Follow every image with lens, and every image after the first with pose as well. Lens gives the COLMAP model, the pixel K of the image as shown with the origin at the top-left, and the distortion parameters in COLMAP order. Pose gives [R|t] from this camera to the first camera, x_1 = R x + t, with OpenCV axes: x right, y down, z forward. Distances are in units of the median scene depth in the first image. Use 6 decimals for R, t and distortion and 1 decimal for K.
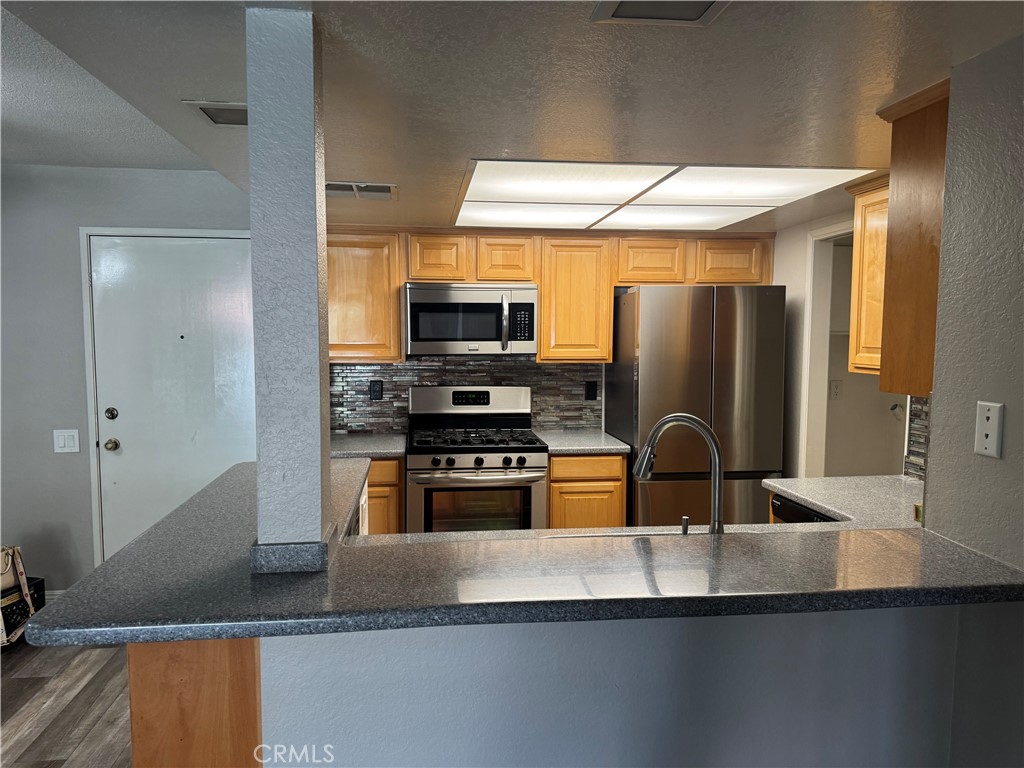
lens RADIAL K [[711.2, 0, 508.4], [0, 711.2, 390.3], [0, 0, 1]] dist [0.113991, -0.144716]
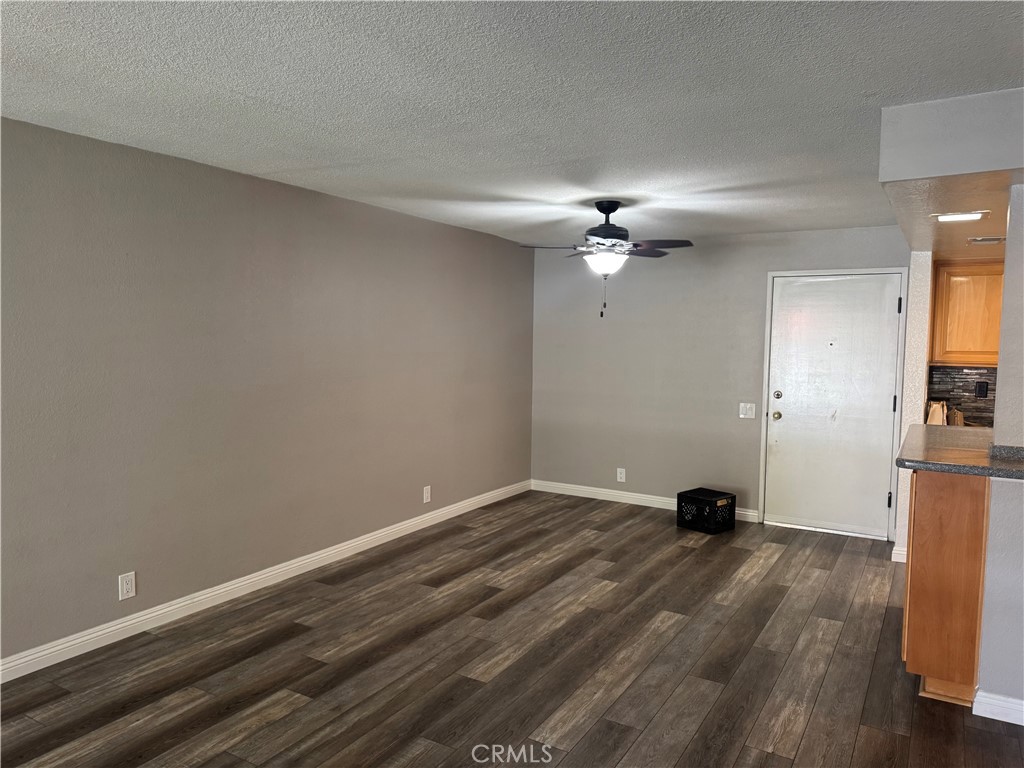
lens RADIAL K [[721.1, 0, 512.0], [0, 721.1, 384.0], [0, 0, 1]] dist [0.014007, -0.009685]
pose [[0.786844, 0.048716, -0.615226, -0.060421], [-0.063655, 0.997969, -0.002389, 0.047285], [0.613860, 0.041042, 0.788347, -0.497251]]
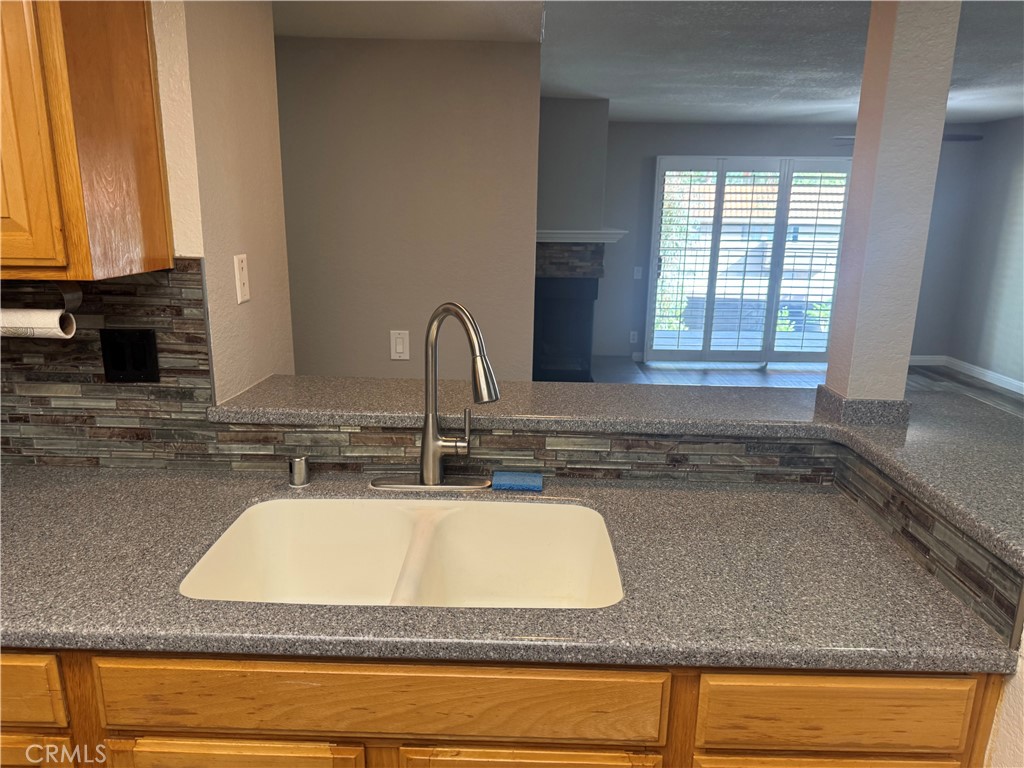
lens RADIAL K [[711.6, 0, 513.3], [0, 711.6, 402.2], [0, 0, 1]] dist [0.010783, -0.007381]
pose [[-0.991153, -0.051334, 0.122392, 0.034796], [-0.007012, 0.941139, 0.337946, -0.054075], [-0.132536, 0.334098, -0.933173, 0.765255]]
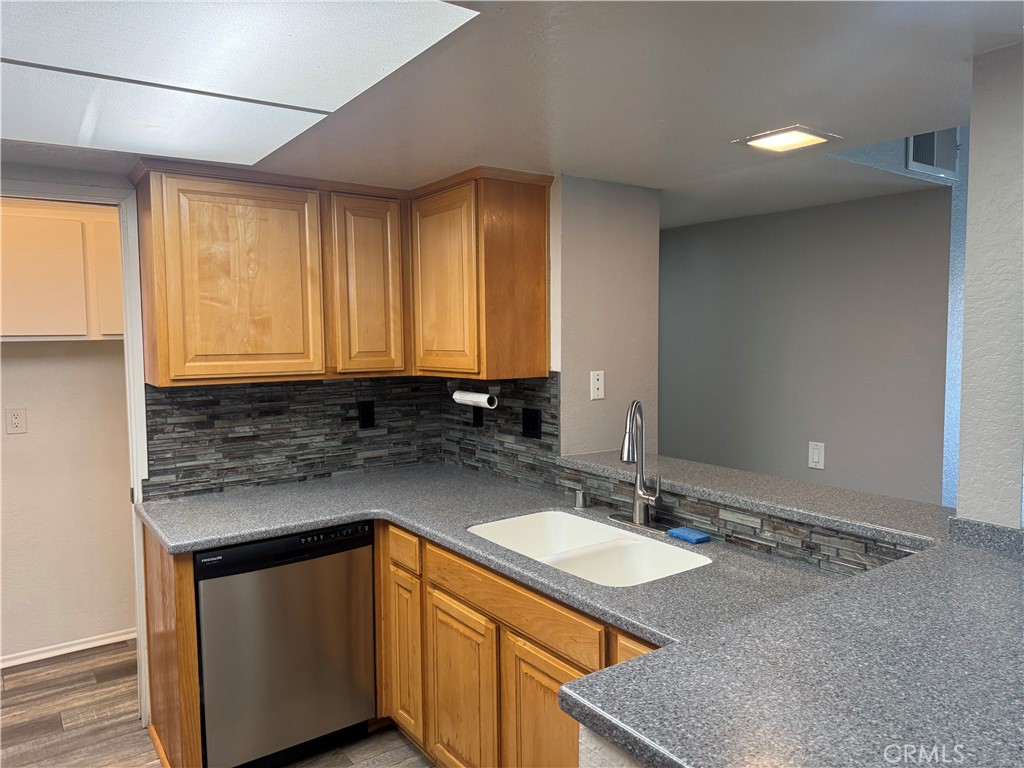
lens RADIAL K [[721.1, 0, 512.0], [0, 721.1, 384.0], [0, 0, 1]] dist [0.014007, -0.009685]
pose [[-0.486286, -0.057697, 0.871893, -0.320362], [0.079887, 0.990703, 0.110115, -0.064681], [-0.870140, 0.123200, -0.477156, 0.778074]]
